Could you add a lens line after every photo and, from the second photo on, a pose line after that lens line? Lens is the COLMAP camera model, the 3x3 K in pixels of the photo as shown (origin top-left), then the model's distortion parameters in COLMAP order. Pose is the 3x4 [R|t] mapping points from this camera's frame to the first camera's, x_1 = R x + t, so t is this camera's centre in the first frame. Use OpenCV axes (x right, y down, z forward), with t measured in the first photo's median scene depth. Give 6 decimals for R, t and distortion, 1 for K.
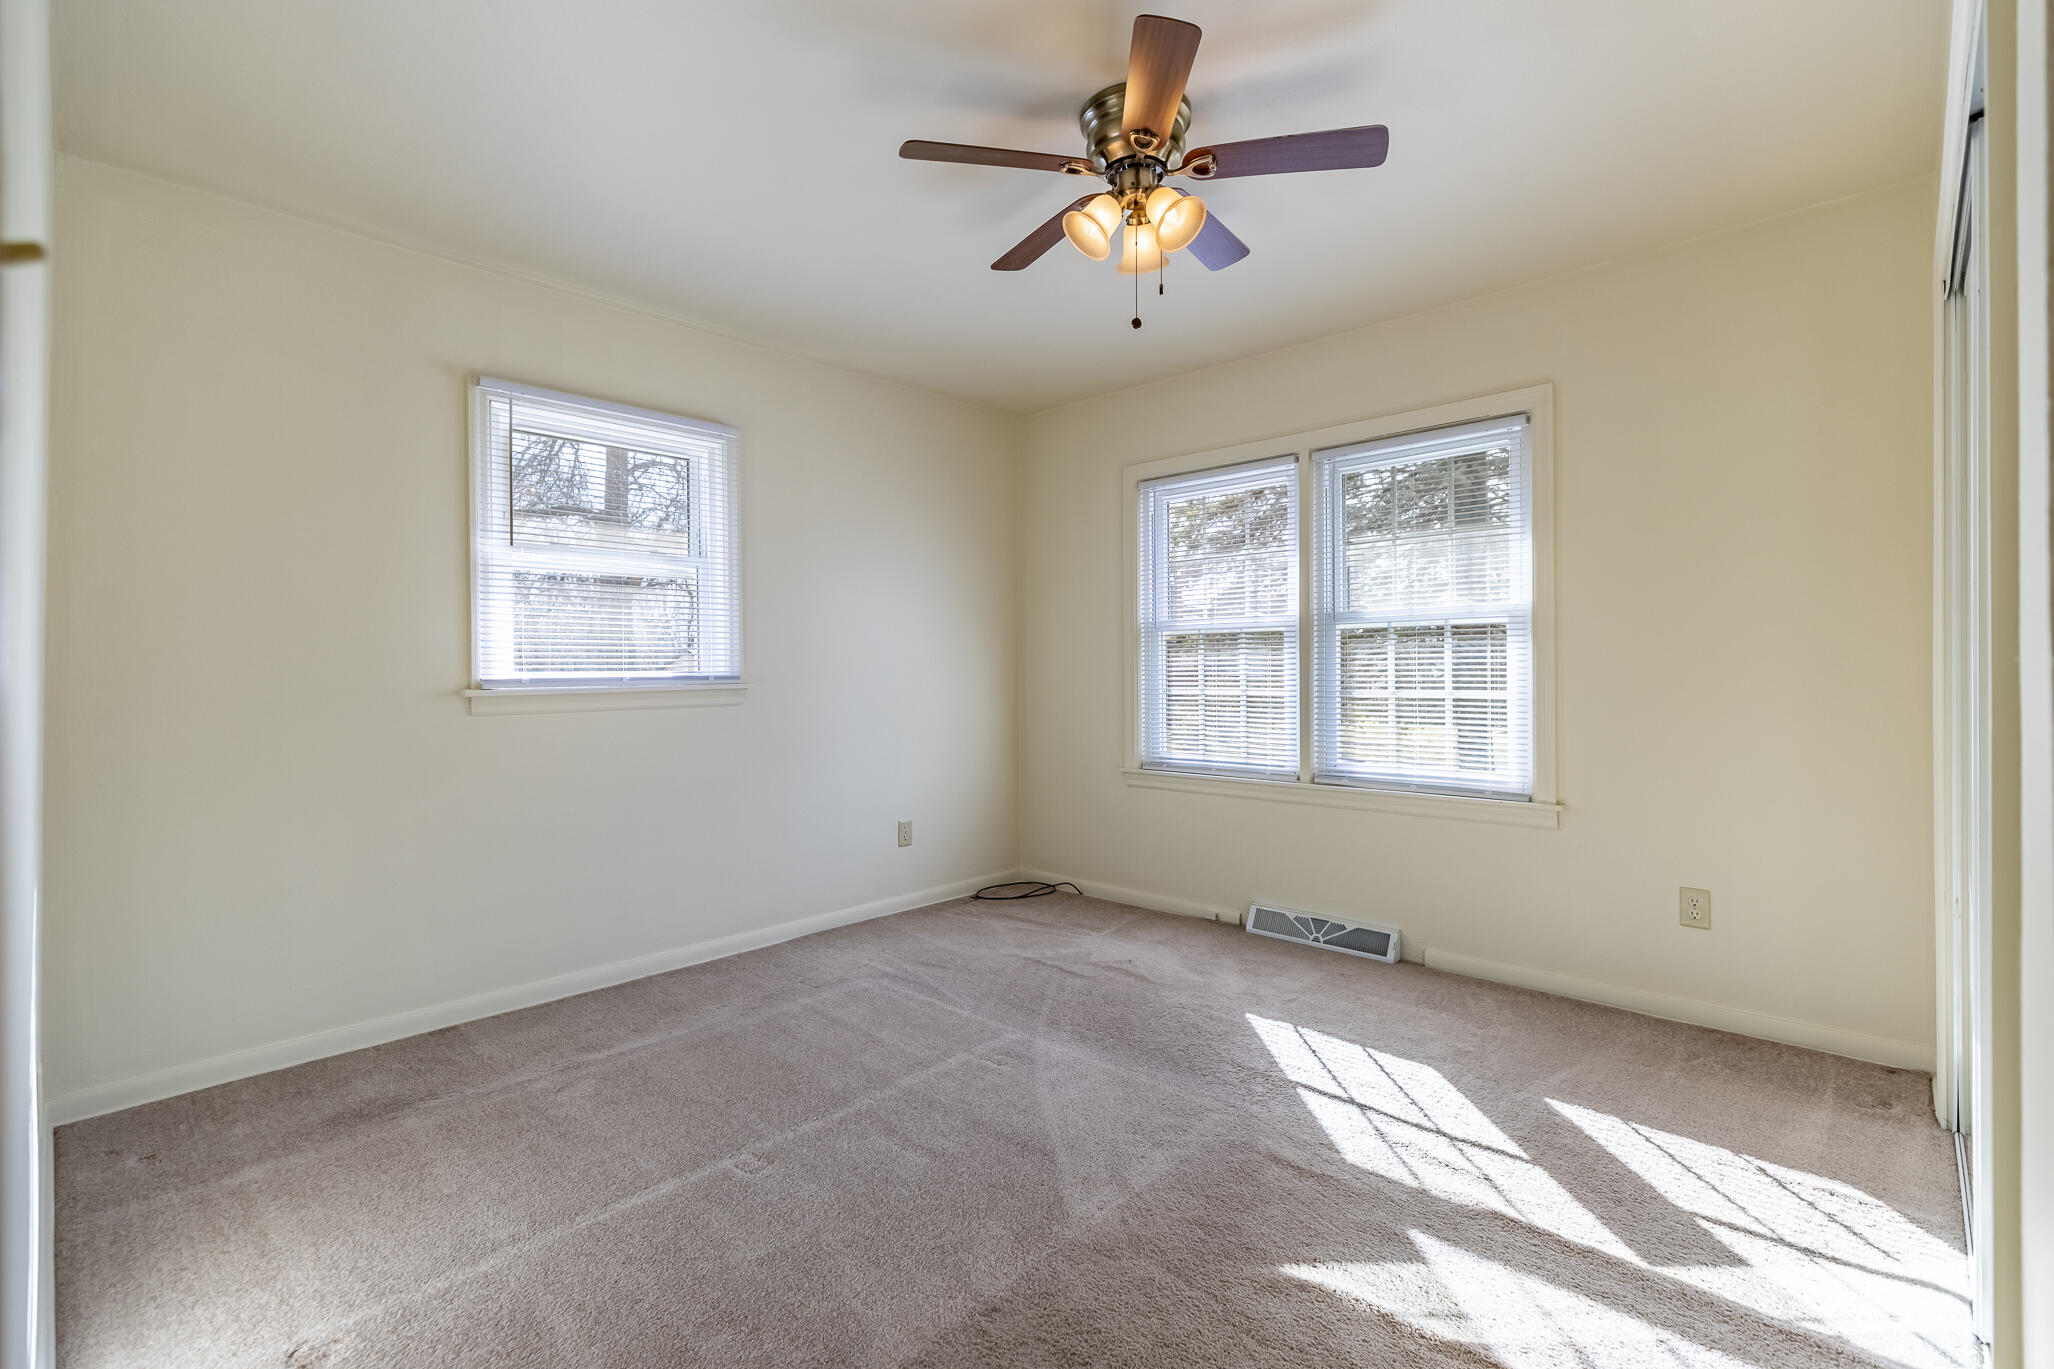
lens RADIAL K [[927.6, 0, 1034.4], [0, 927.6, 679.2], [0, 0, 1]] dist [0.004304, 0.000138]
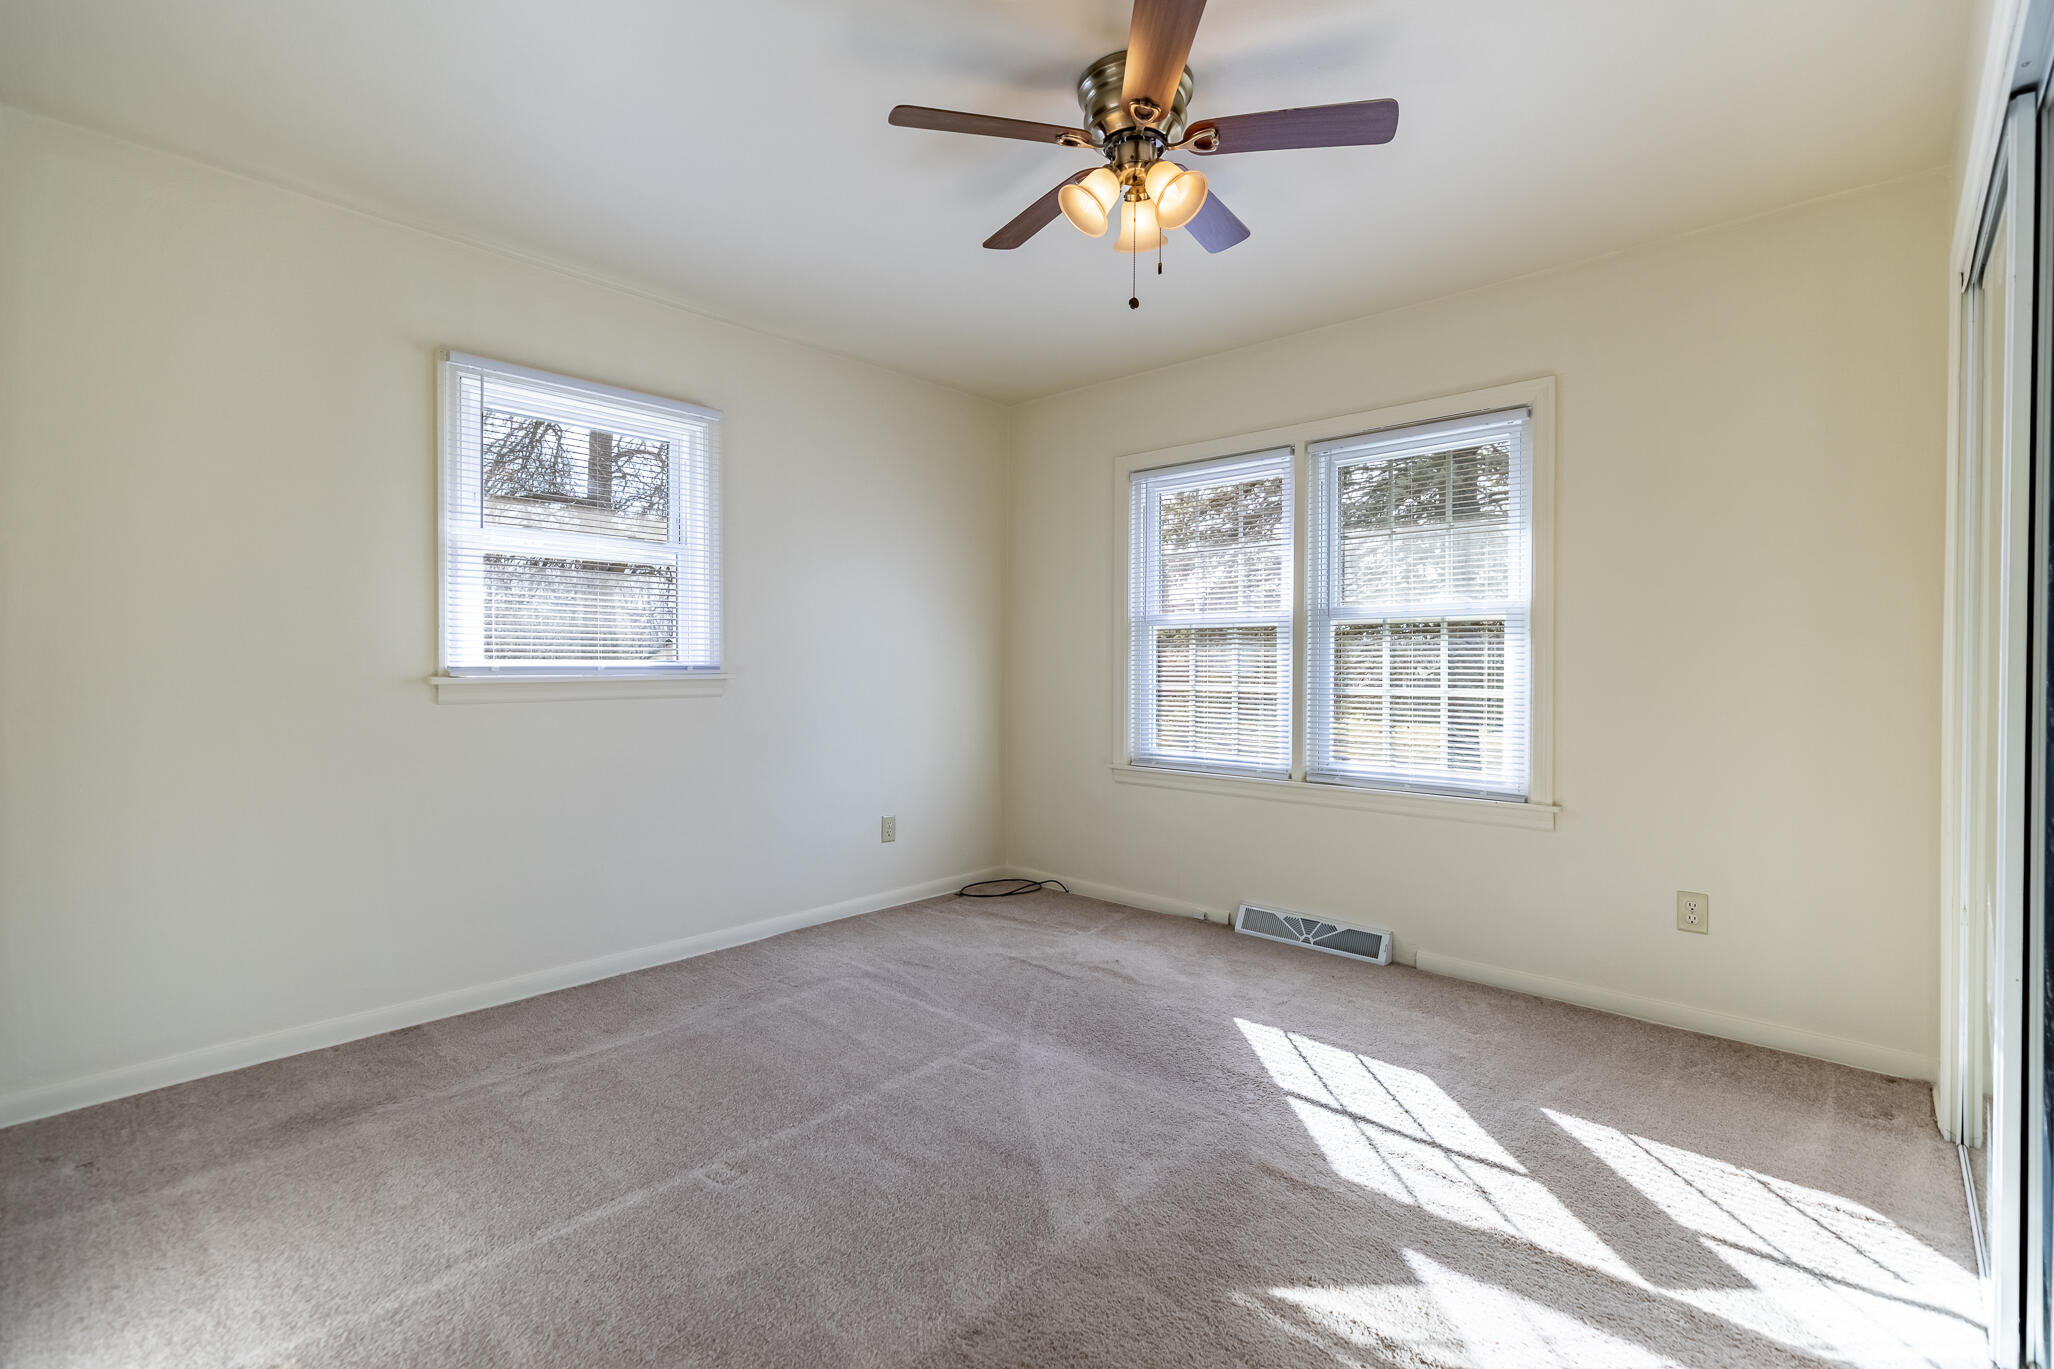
lens RADIAL K [[927.6, 0, 1035.0], [0, 927.6, 682.1], [0, 0, 1]] dist [0.004304, 0.000138]
pose [[0.999819, 0.010902, 0.015612, -0.002879], [-0.011046, 0.999897, 0.009139, 0.001307], [-0.015511, -0.009309, 0.999836, 0.033683]]
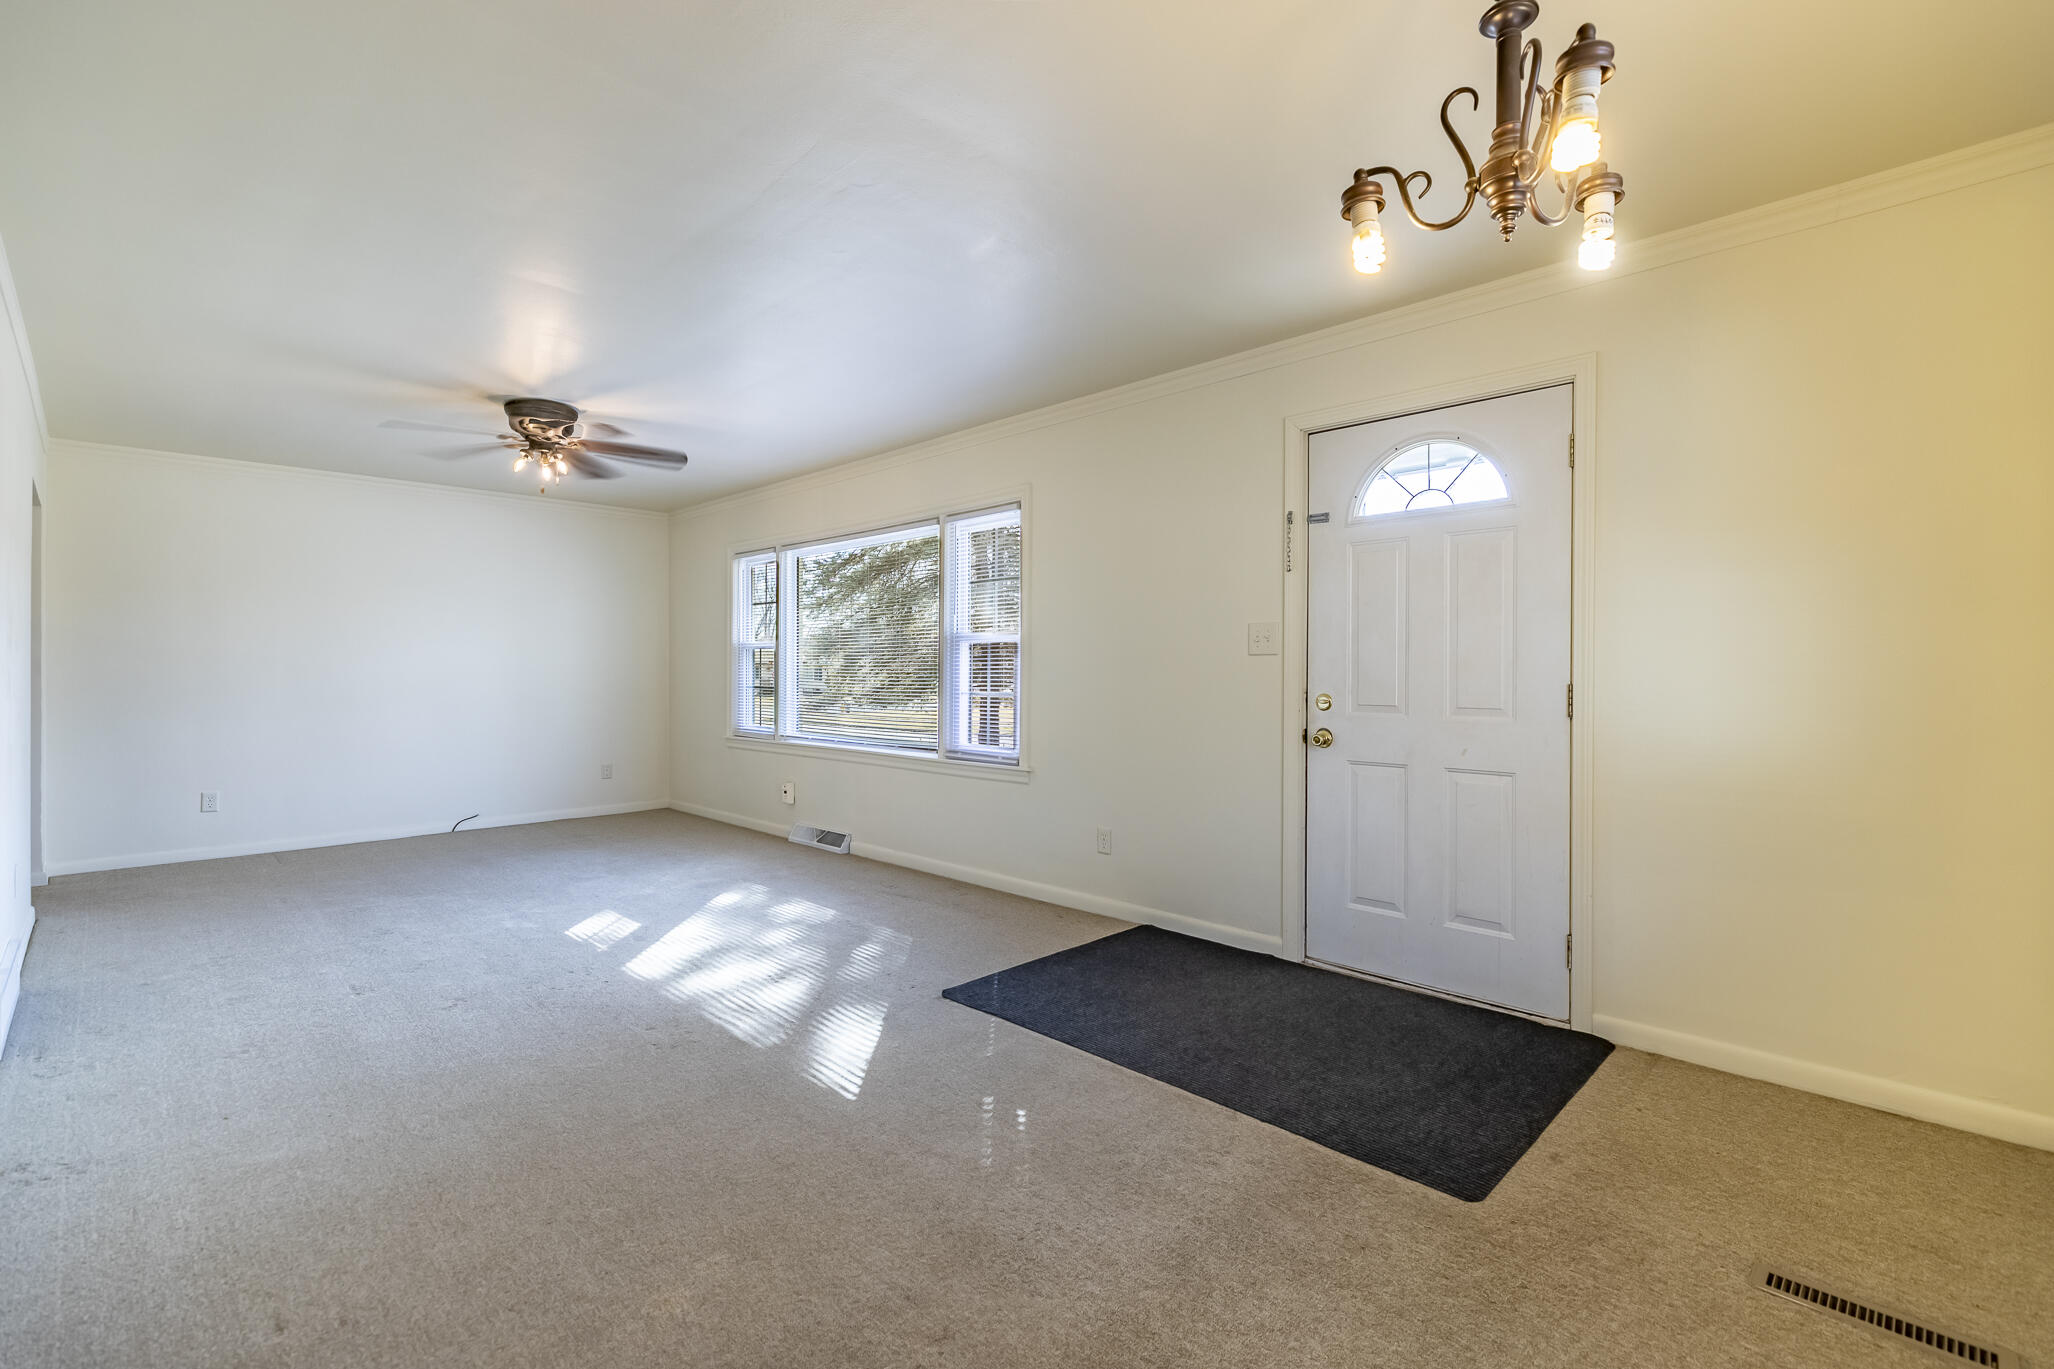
lens RADIAL K [[927.6, 0, 1032.5], [0, 927.6, 683.0], [0, 0, 1]] dist [0.004304, 0.000138]
pose [[0.999655, 0.010445, -0.024096, 1.036654], [-0.010261, 0.999917, 0.007752, -0.016429], [0.024175, -0.007503, 0.999680, -0.876130]]
